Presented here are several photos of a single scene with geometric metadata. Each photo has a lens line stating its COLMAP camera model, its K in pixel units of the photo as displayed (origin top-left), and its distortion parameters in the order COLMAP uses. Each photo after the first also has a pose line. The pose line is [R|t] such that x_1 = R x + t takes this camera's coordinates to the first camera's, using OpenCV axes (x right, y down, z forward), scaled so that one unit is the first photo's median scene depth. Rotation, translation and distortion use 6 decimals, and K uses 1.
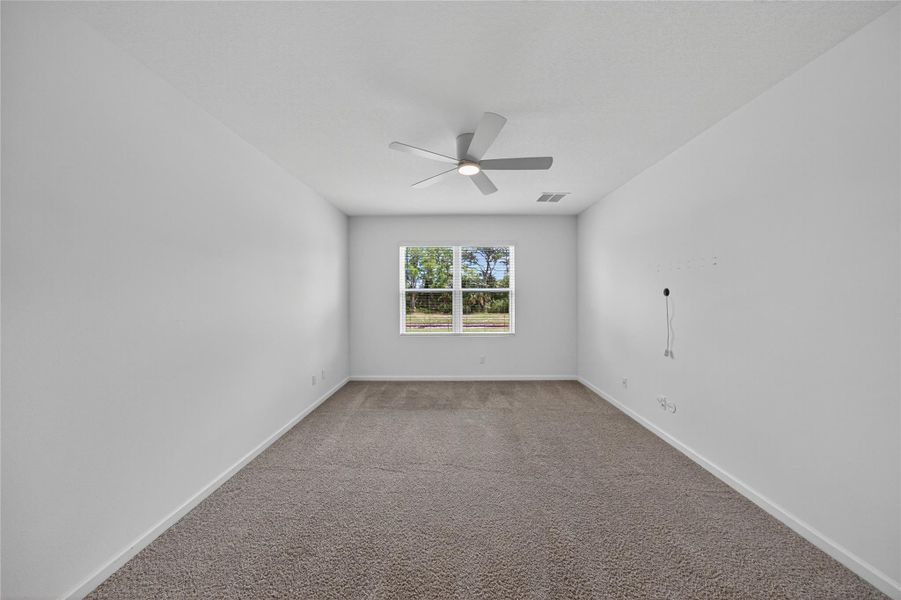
lens RADIAL K [[294.1, 0, 452.3], [0, 294.1, 291.4], [0, 0, 1]] dist [0.000148, -0.000045]
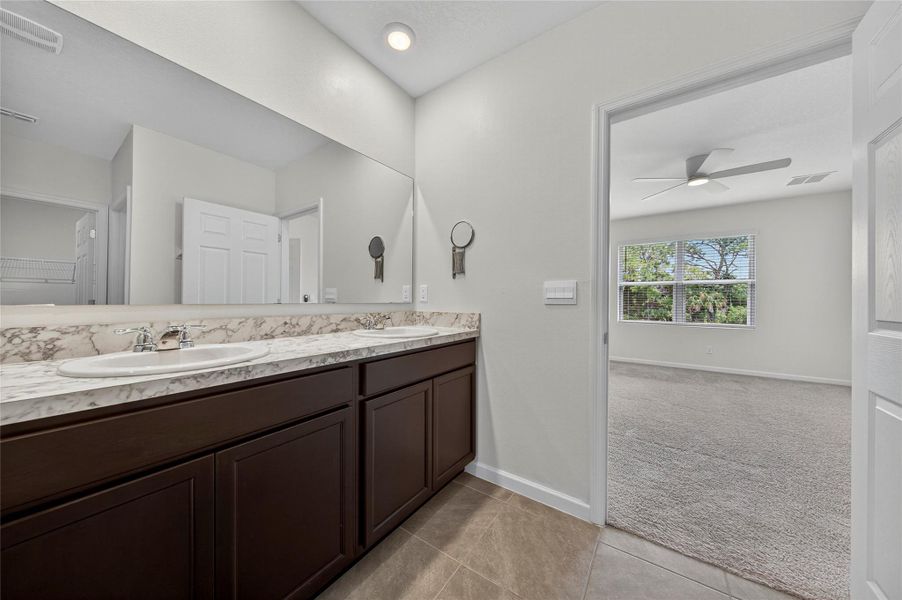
lens RADIAL K [[310.3, 0, 438.1], [0, 310.3, 303.9], [0, 0, 1]] dist [-0.000468, -0.000097]
pose [[0.813133, 0.008140, -0.582021, -0.040557], [0.002355, 0.999848, 0.017274, 0.051624], [0.582073, -0.015417, 0.812991, -0.421507]]
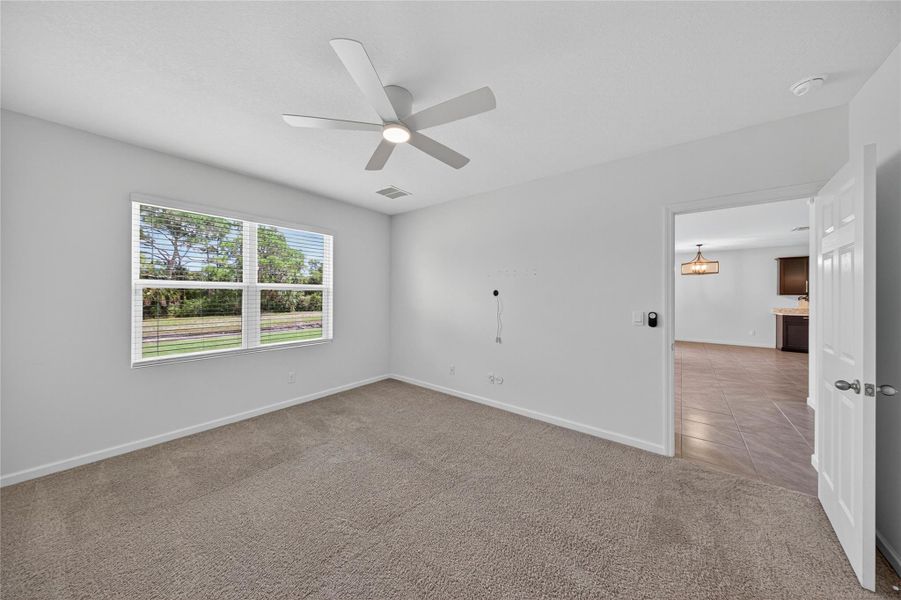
lens RADIAL K [[294.1, 0, 452.3], [0, 294.1, 291.4], [0, 0, 1]] dist [0.000148, -0.000045]
pose [[0.606887, 0.016475, 0.794617, -0.251546], [-0.019924, 0.999786, -0.005512, 0.003537], [-0.794538, -0.012487, 0.607086, 0.211135]]
